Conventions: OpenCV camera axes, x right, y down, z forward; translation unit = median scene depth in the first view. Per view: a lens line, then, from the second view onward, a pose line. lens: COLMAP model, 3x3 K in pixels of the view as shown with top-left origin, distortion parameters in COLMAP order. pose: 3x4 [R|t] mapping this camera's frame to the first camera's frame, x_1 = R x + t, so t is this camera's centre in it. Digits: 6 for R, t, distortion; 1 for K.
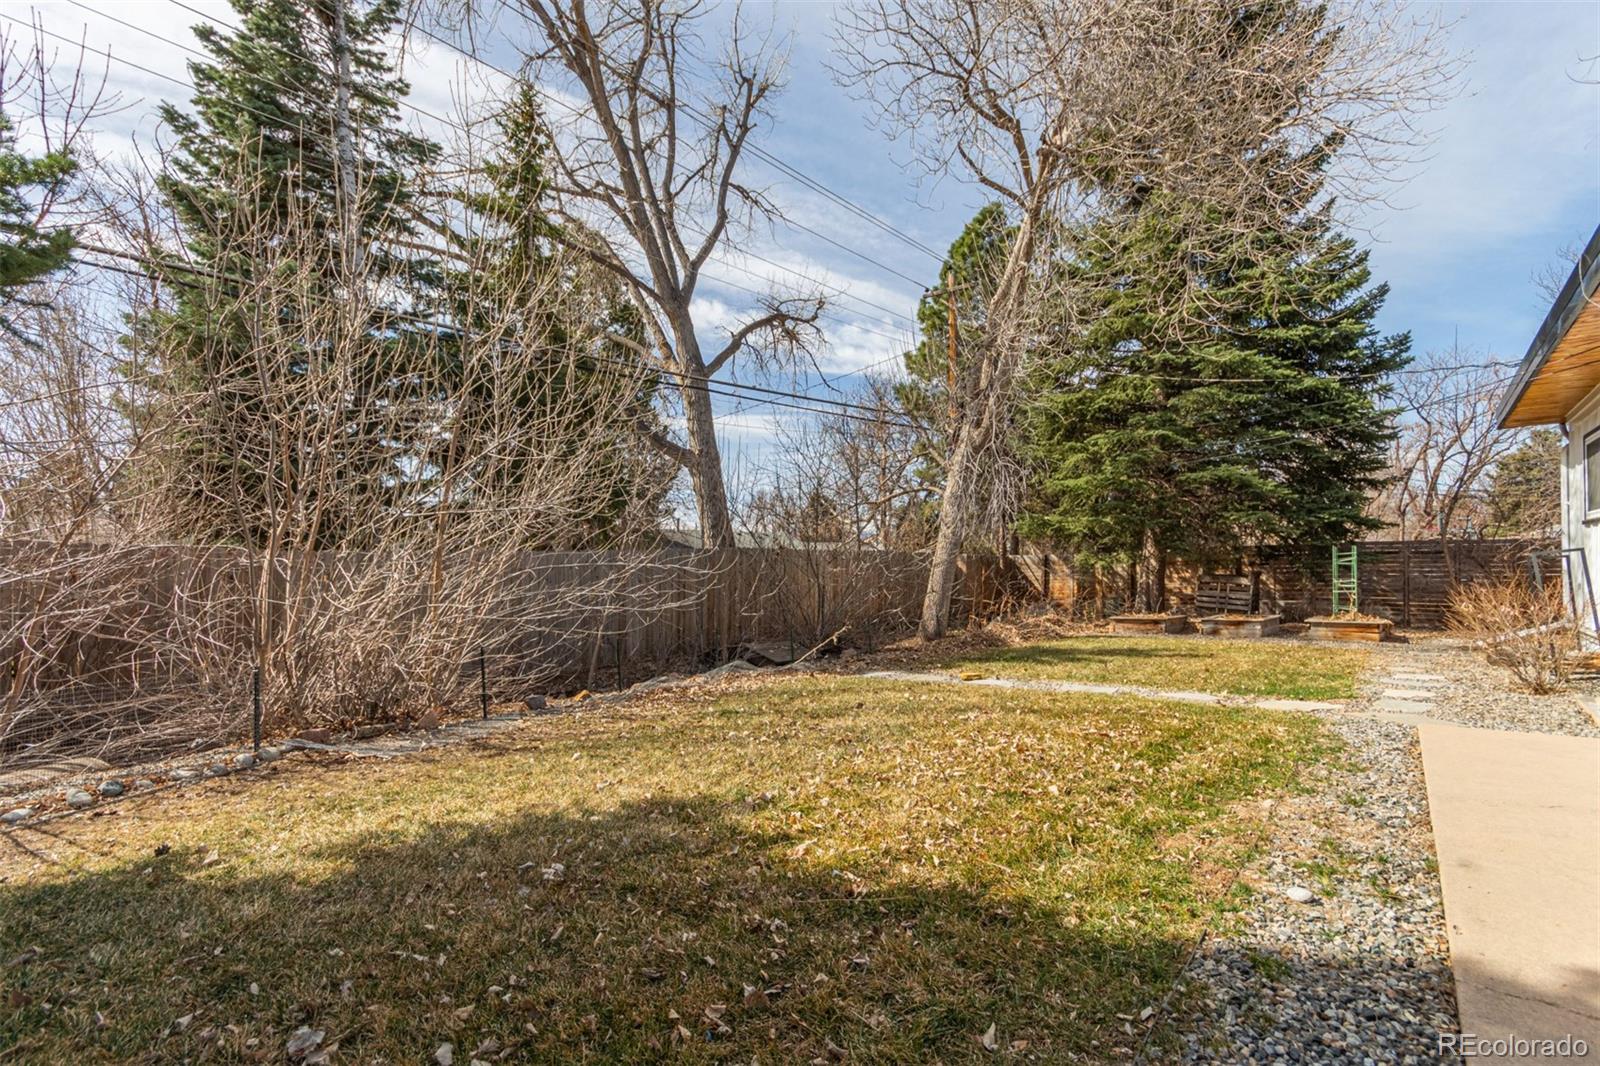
lens RADIAL K [[748.4, 0, 793.3], [0, 748.4, 559.0], [0, 0, 1]] dist [0.000751, 0.000616]
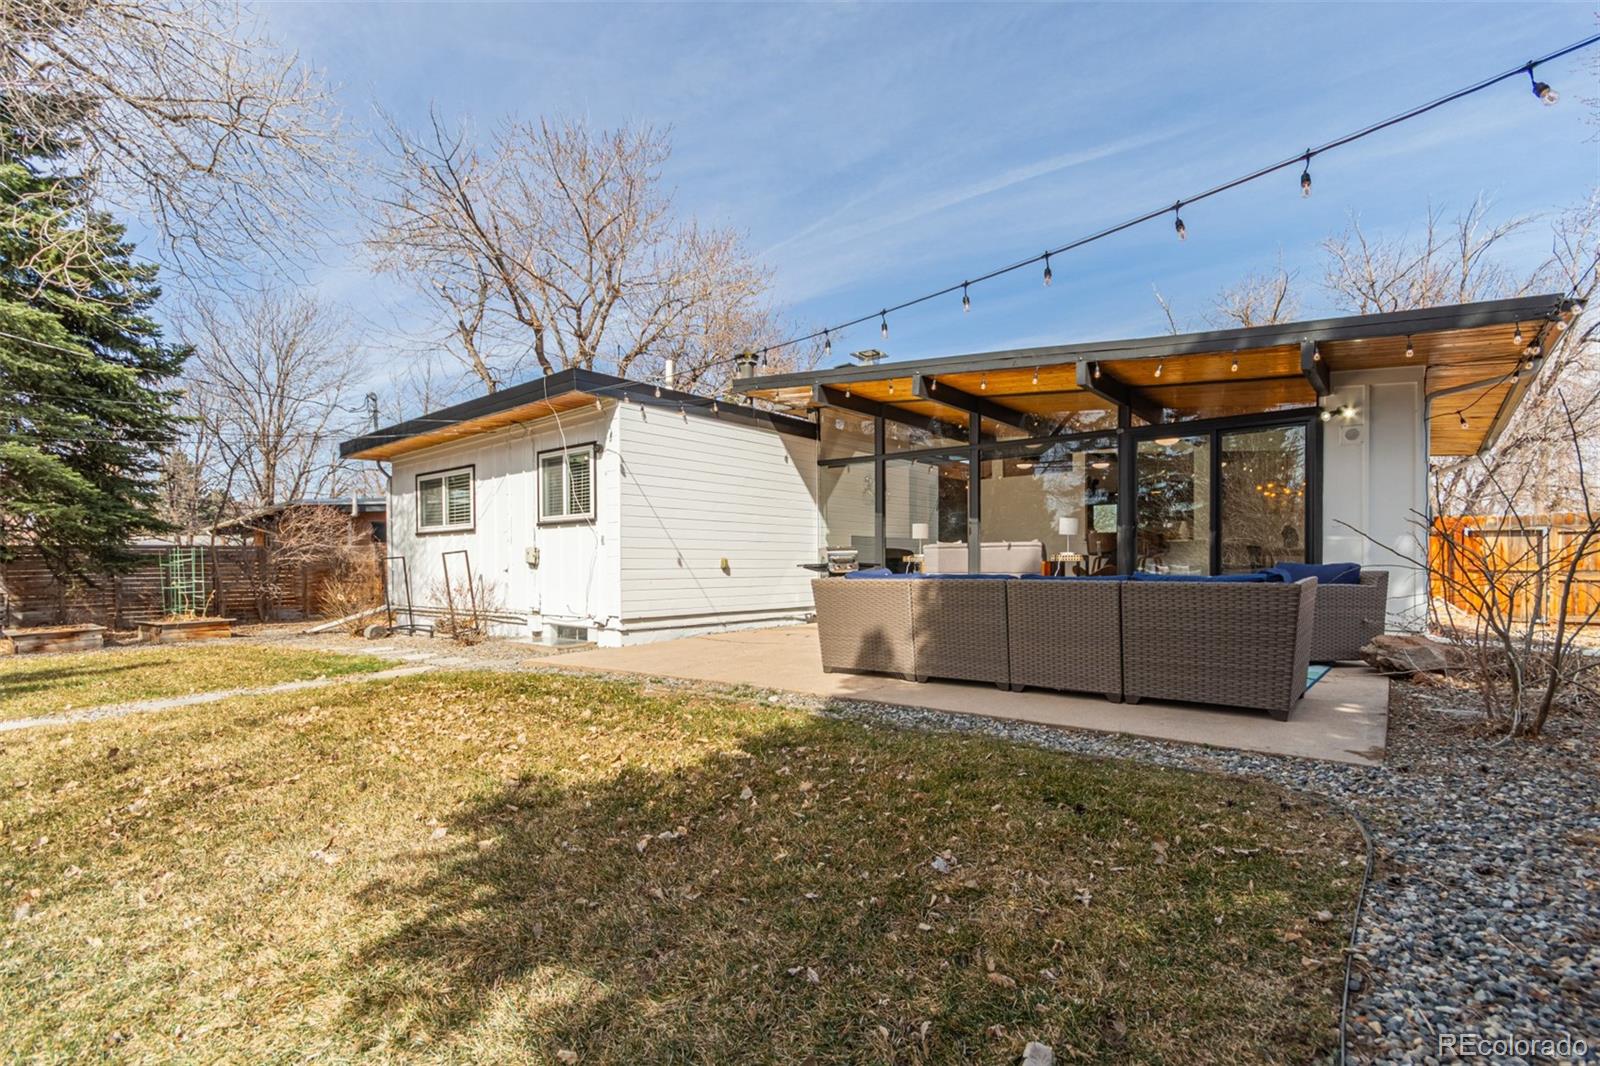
lens RADIAL K [[748.4, 0, 793.3], [0, 748.4, 559.0], [0, 0, 1]] dist [0.000751, 0.000616]
pose [[0.012756, 0.010511, 0.999863, -0.990742], [0.005500, 0.999929, -0.010582, 0.048081], [-0.999904, 0.005634, 0.012698, 0.616556]]
